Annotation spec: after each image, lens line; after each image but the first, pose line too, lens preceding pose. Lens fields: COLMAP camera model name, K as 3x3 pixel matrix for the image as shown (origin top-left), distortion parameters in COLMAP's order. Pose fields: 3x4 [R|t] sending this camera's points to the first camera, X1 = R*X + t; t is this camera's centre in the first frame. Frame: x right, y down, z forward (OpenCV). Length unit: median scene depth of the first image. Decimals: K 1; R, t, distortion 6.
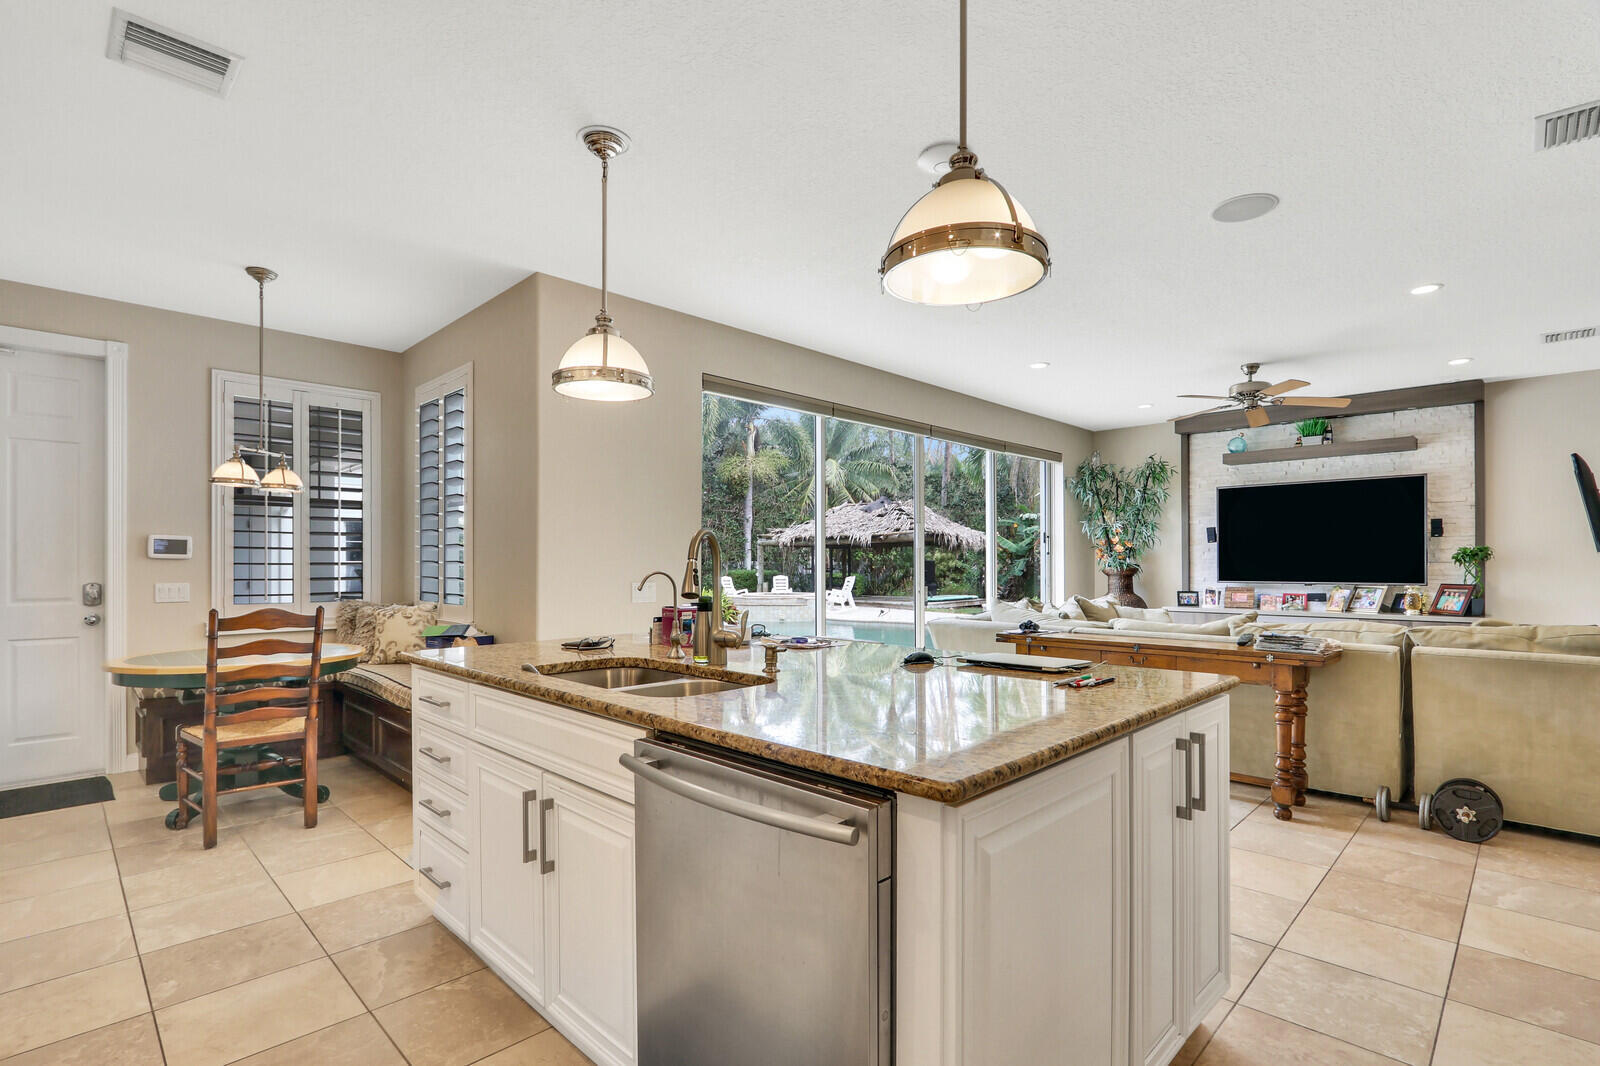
lens RADIAL K [[774.1, 0, 794.4], [0, 774.1, 568.1], [0, 0, 1]] dist [-0.003544, -0.000332]
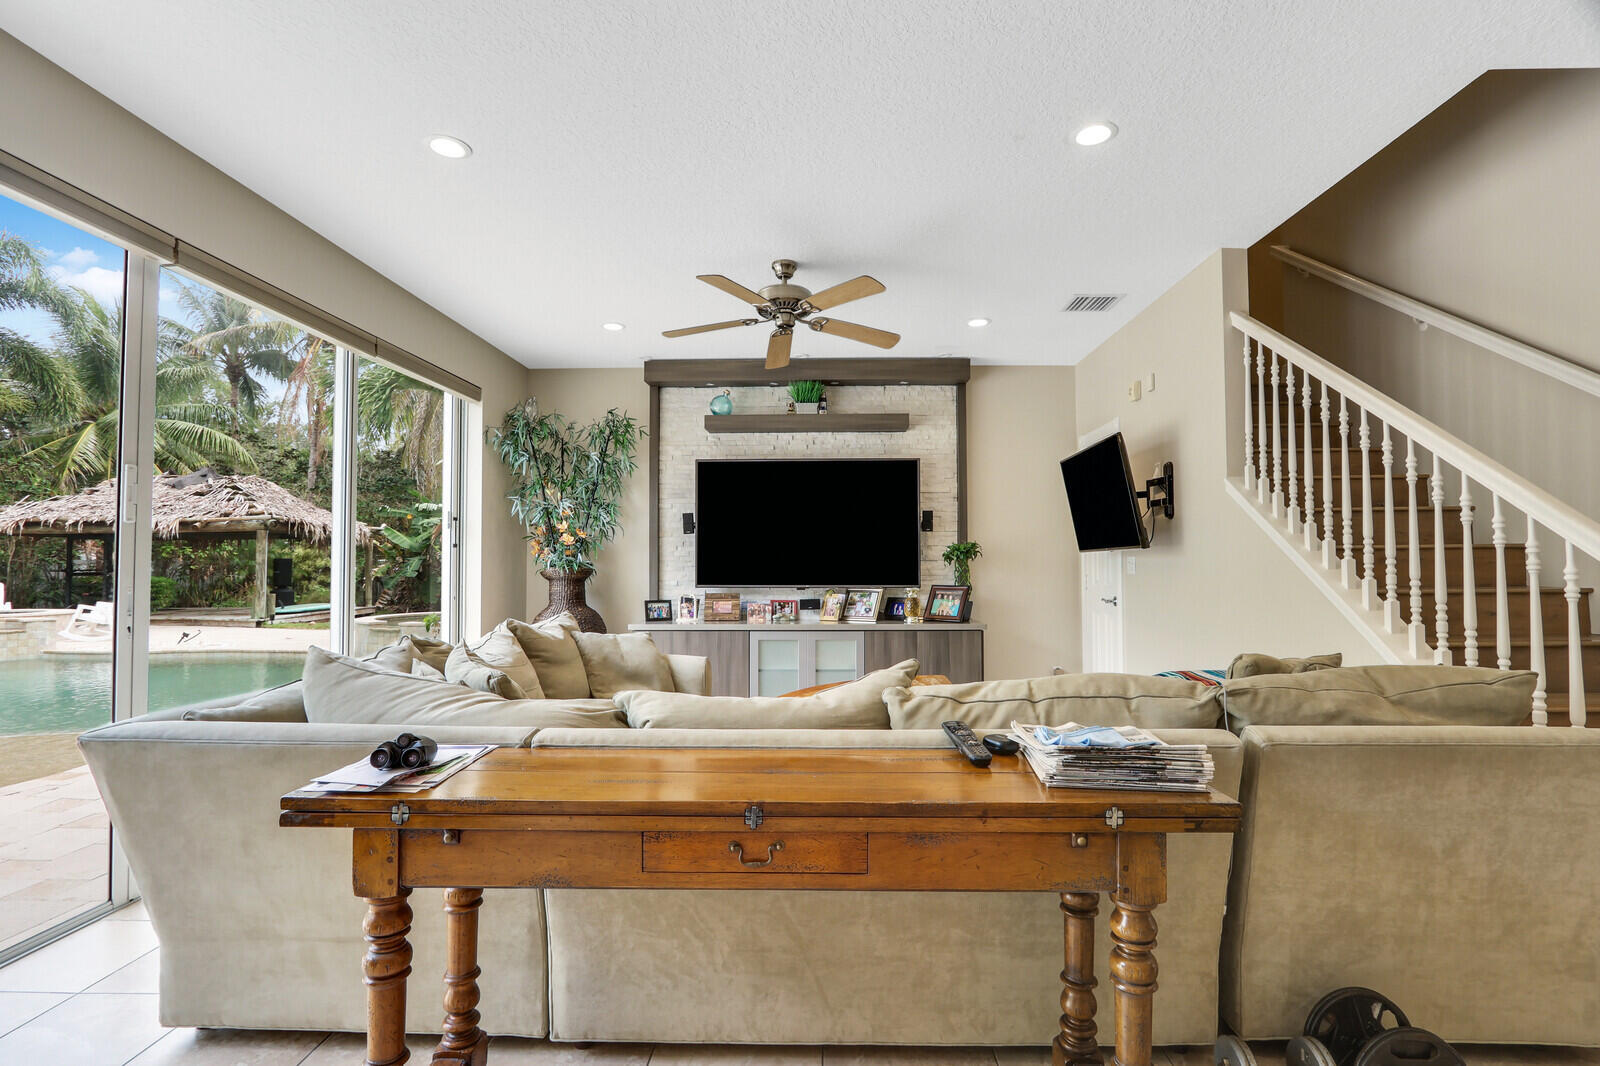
lens RADIAL K [[748.5, 0, 823.9], [0, 748.5, 531.4], [0, 0, 1]] dist [-0.014743, 0.000214]
pose [[0.708966, 0.029547, 0.704623, 0.130723], [0.004426, 0.998916, -0.046341, -0.001535], [-0.705228, 0.035973, 0.708067, 0.414559]]
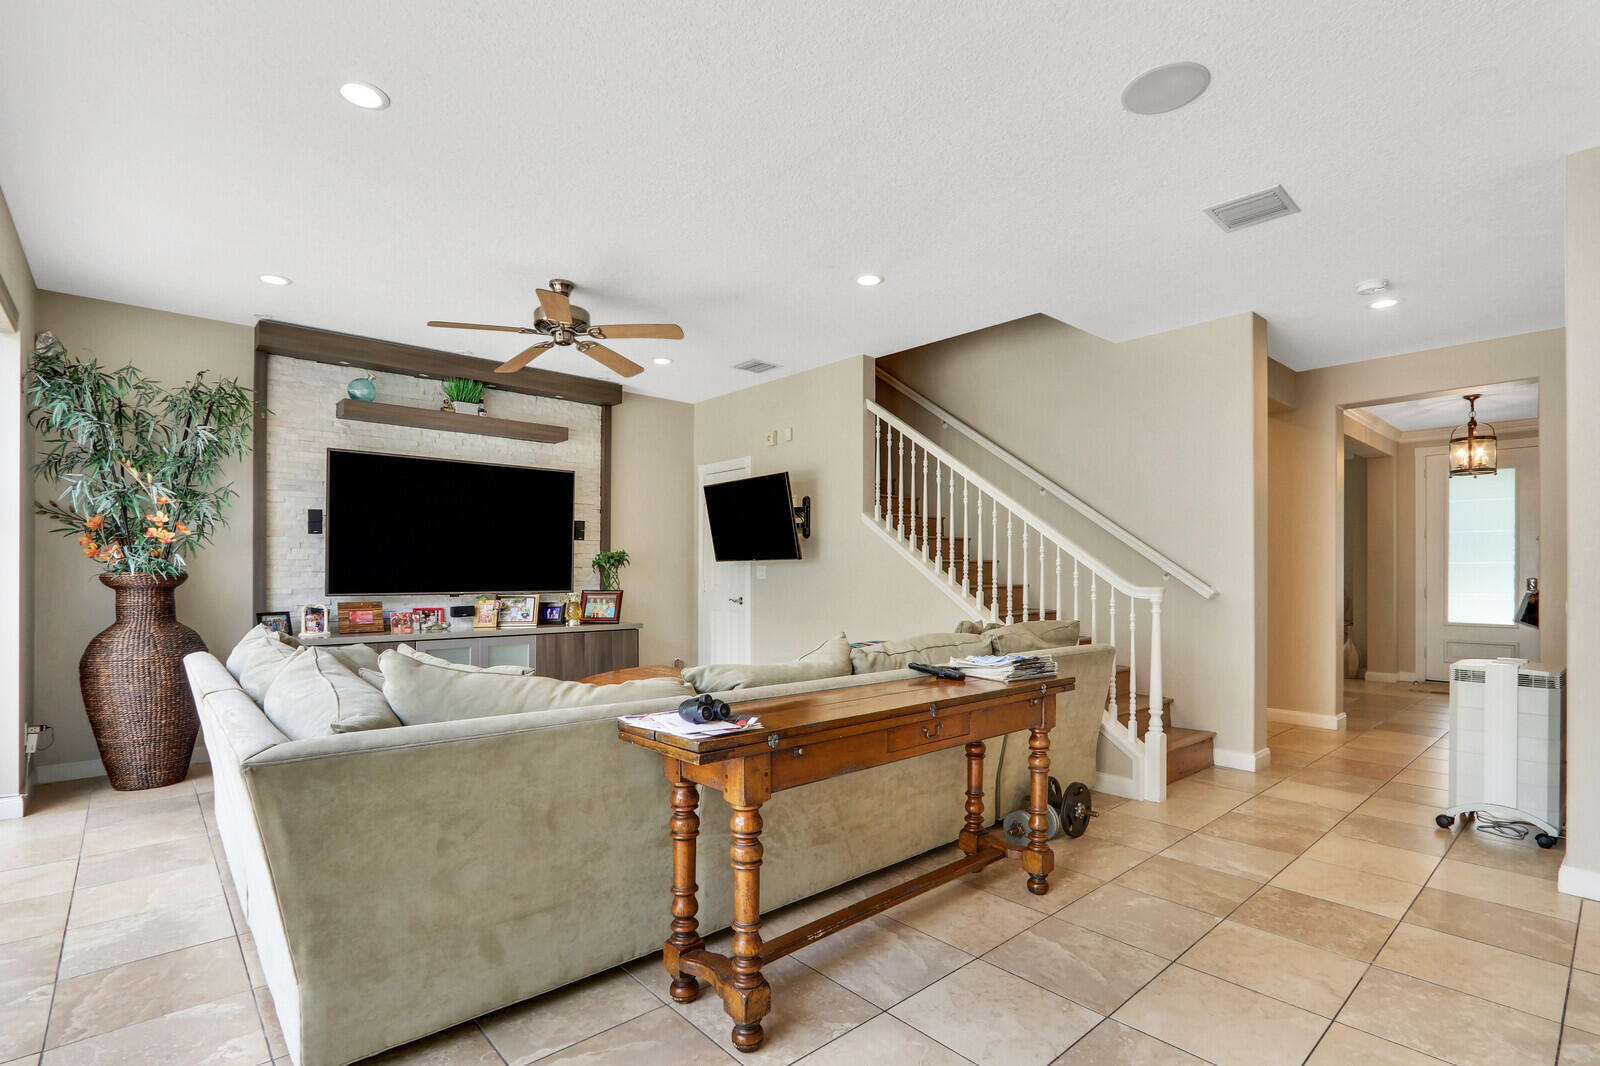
lens RADIAL K [[774.1, 0, 794.4], [0, 774.1, 568.1], [0, 0, 1]] dist [-0.003544, -0.000332]
pose [[0.040109, 0.008031, 0.999163, -0.079912], [0.003545, 0.999960, -0.008180, 0.001723], [-0.999189, 0.003870, 0.040079, 0.602011]]
